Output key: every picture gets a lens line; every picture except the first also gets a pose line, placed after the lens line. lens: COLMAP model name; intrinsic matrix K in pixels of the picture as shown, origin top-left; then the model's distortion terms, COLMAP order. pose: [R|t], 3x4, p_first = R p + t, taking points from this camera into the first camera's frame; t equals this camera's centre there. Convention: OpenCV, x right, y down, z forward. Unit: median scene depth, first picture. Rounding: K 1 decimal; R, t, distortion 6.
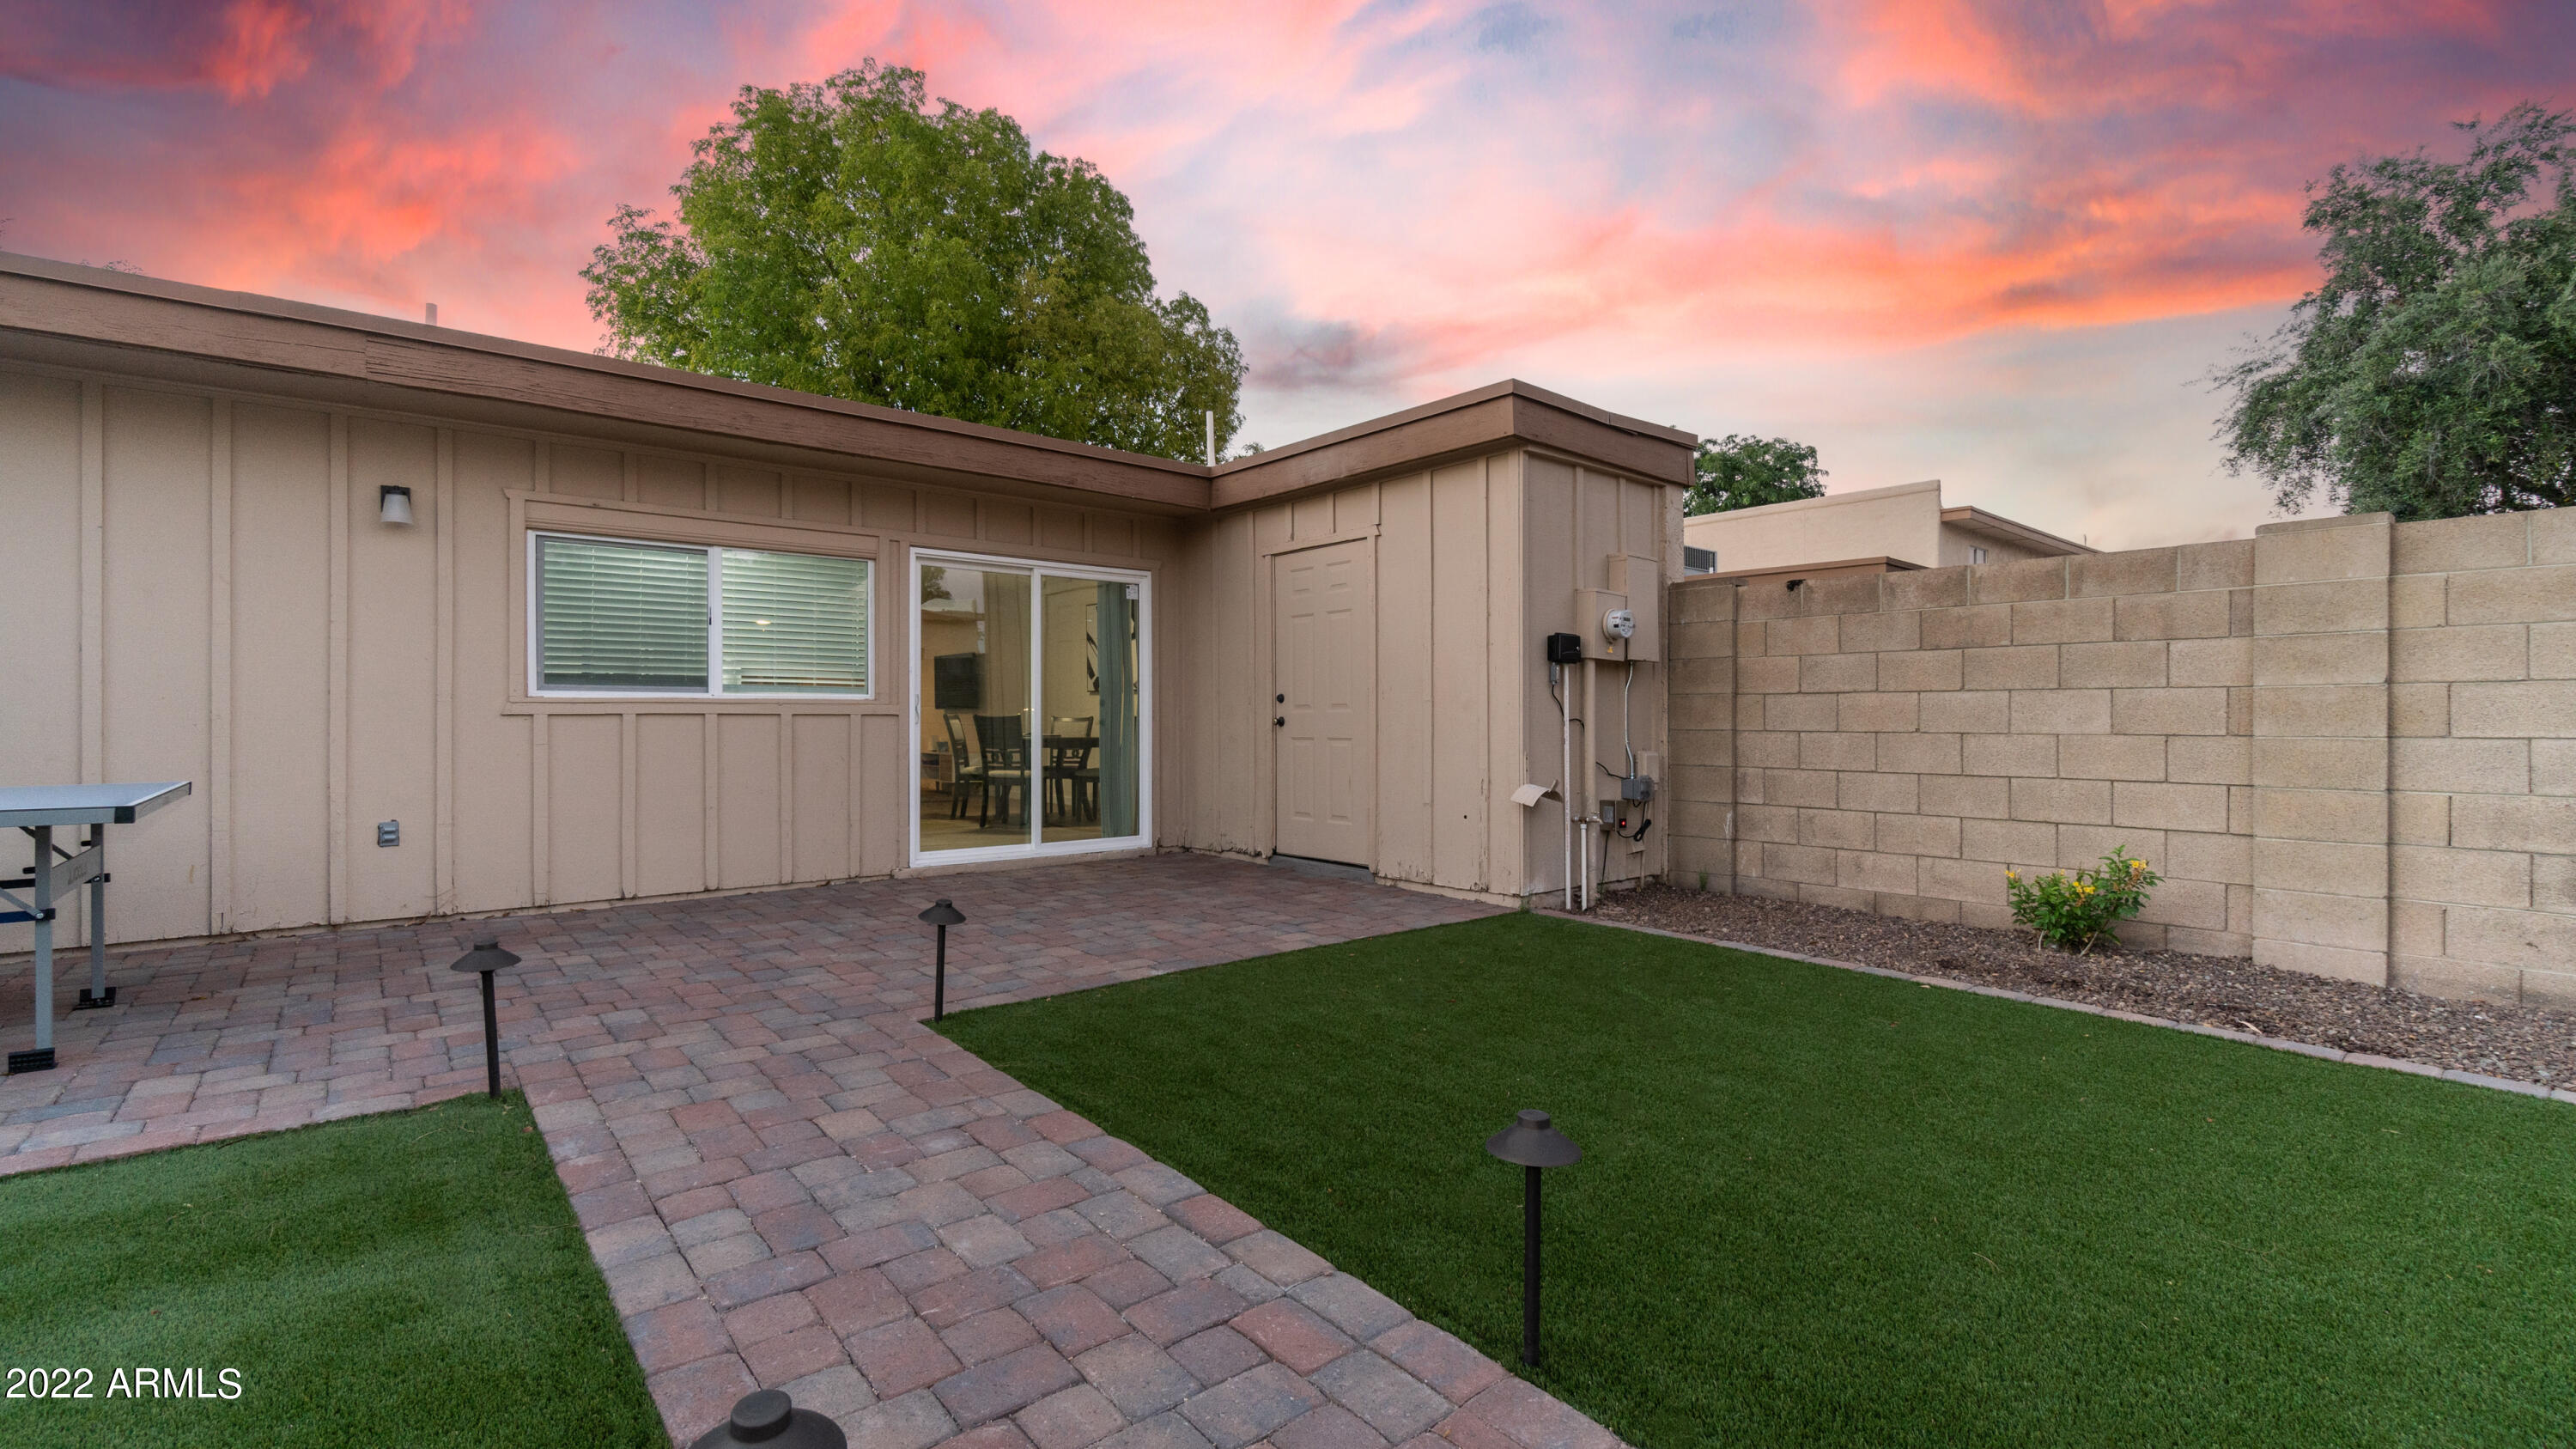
lens RADIAL K [[1112.8, 0, 1262.9], [0, 1112.8, 726.5], [0, 0, 1]] dist [-0.001553, 0.002211]
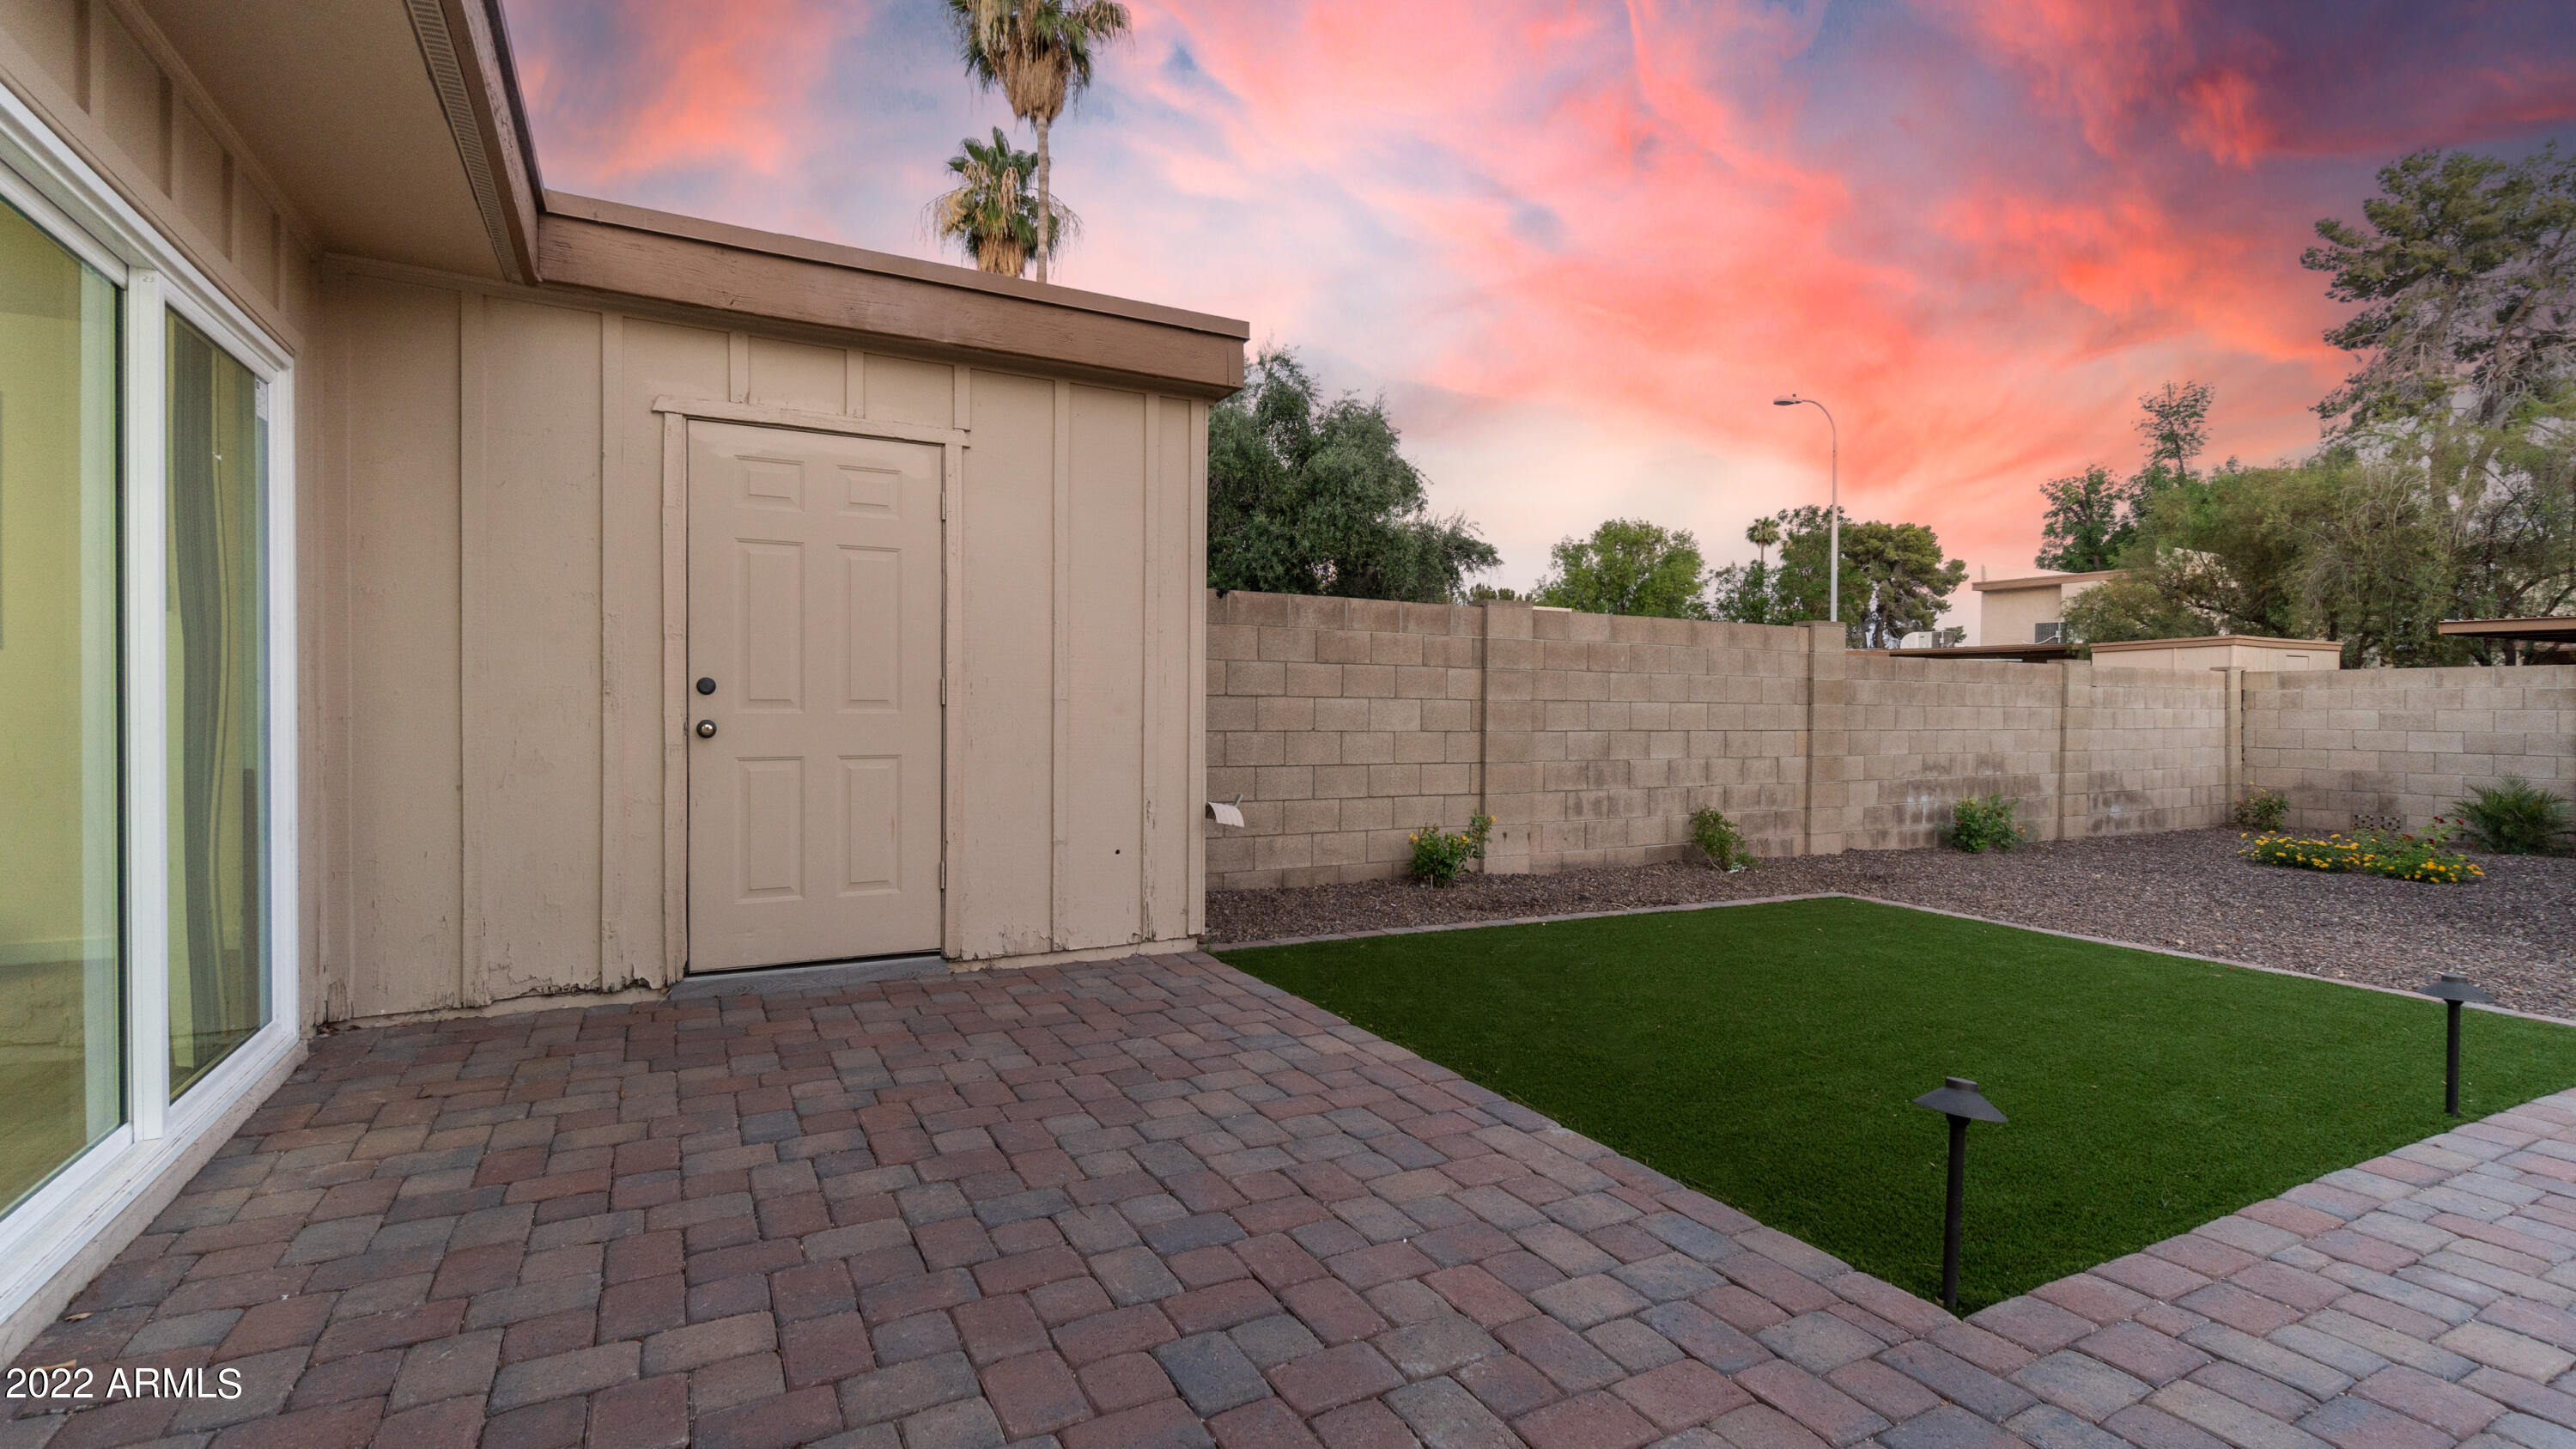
lens RADIAL K [[1112.8, 0, 1273.9], [0, 1112.8, 724.5], [0, 0, 1]] dist [-0.001553, 0.002211]
pose [[0.195936, -0.016911, 0.980471, -0.642106], [-0.005841, 0.999813, 0.018411, -0.025407], [-0.980599, -0.009334, 0.195801, 0.865382]]
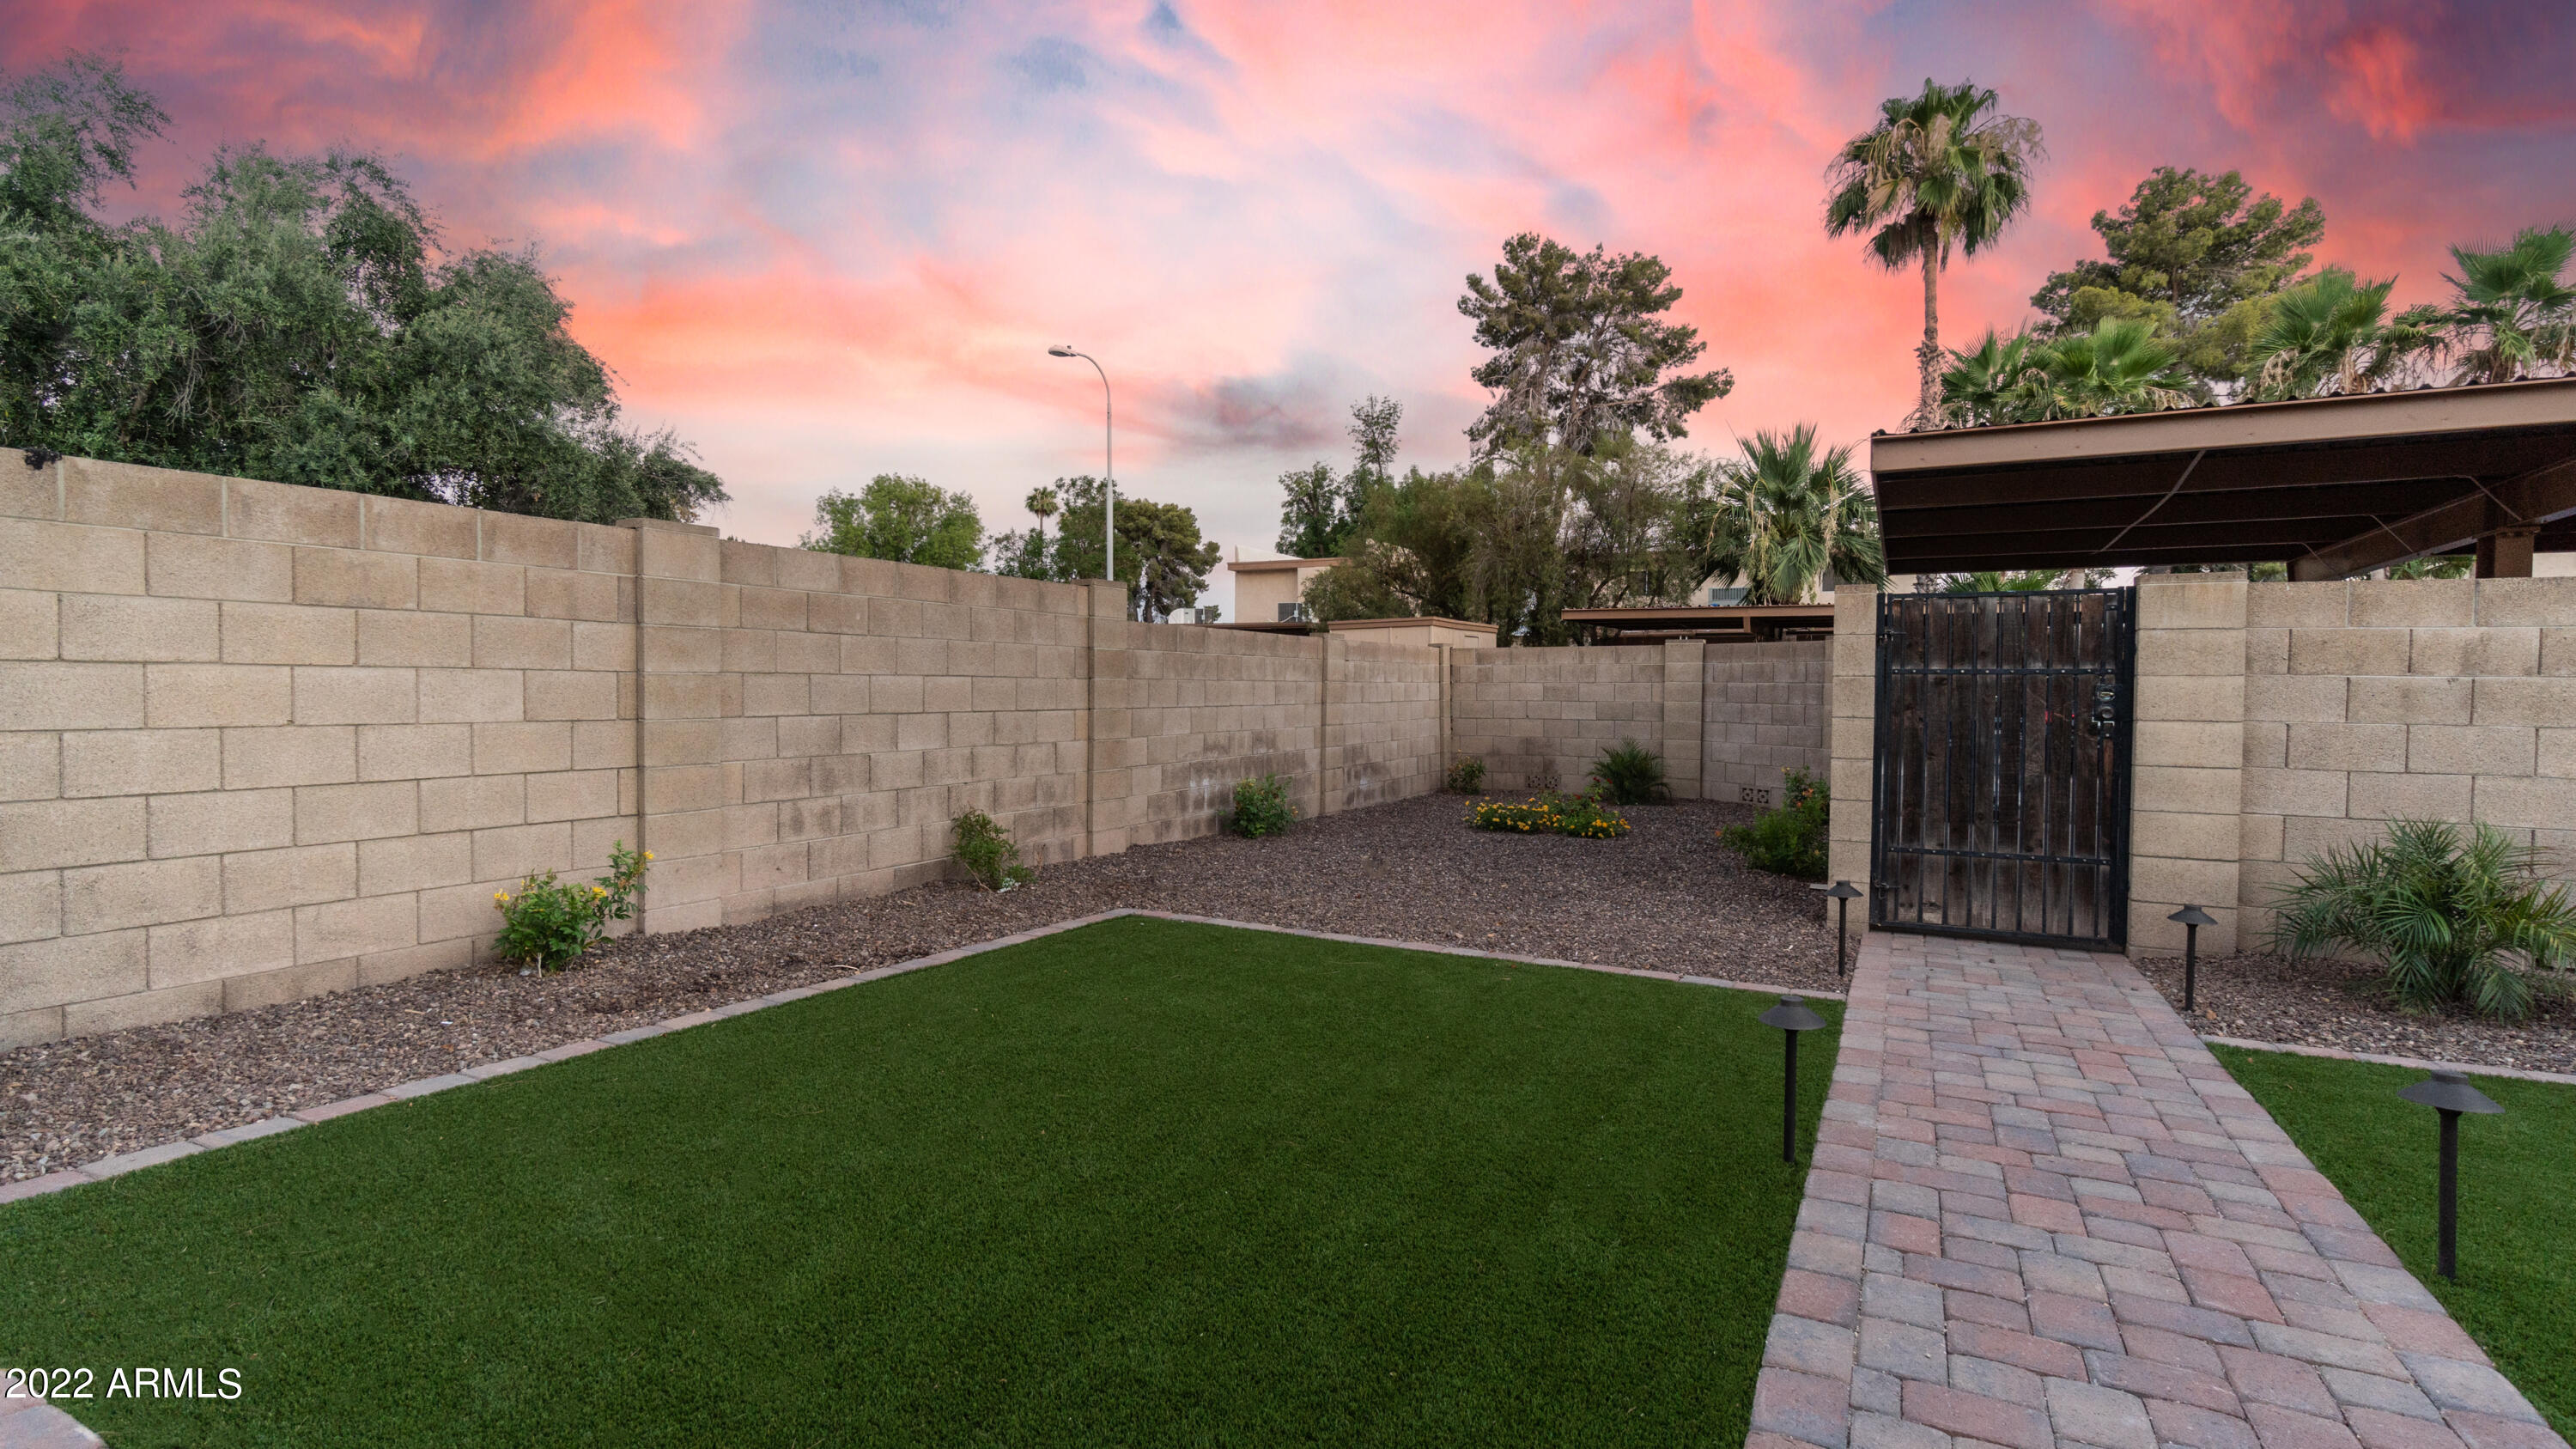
lens RADIAL K [[1216.8, 0, 1254.1], [0, 1216.8, 721.5], [0, 0, 1]] dist [-0.000330, -0.000731]
pose [[-0.377722, -0.031317, 0.925389, -0.340495], [-0.004281, 0.999476, 0.032077, -0.025294], [-0.925909, 0.008155, -0.377659, 0.790444]]
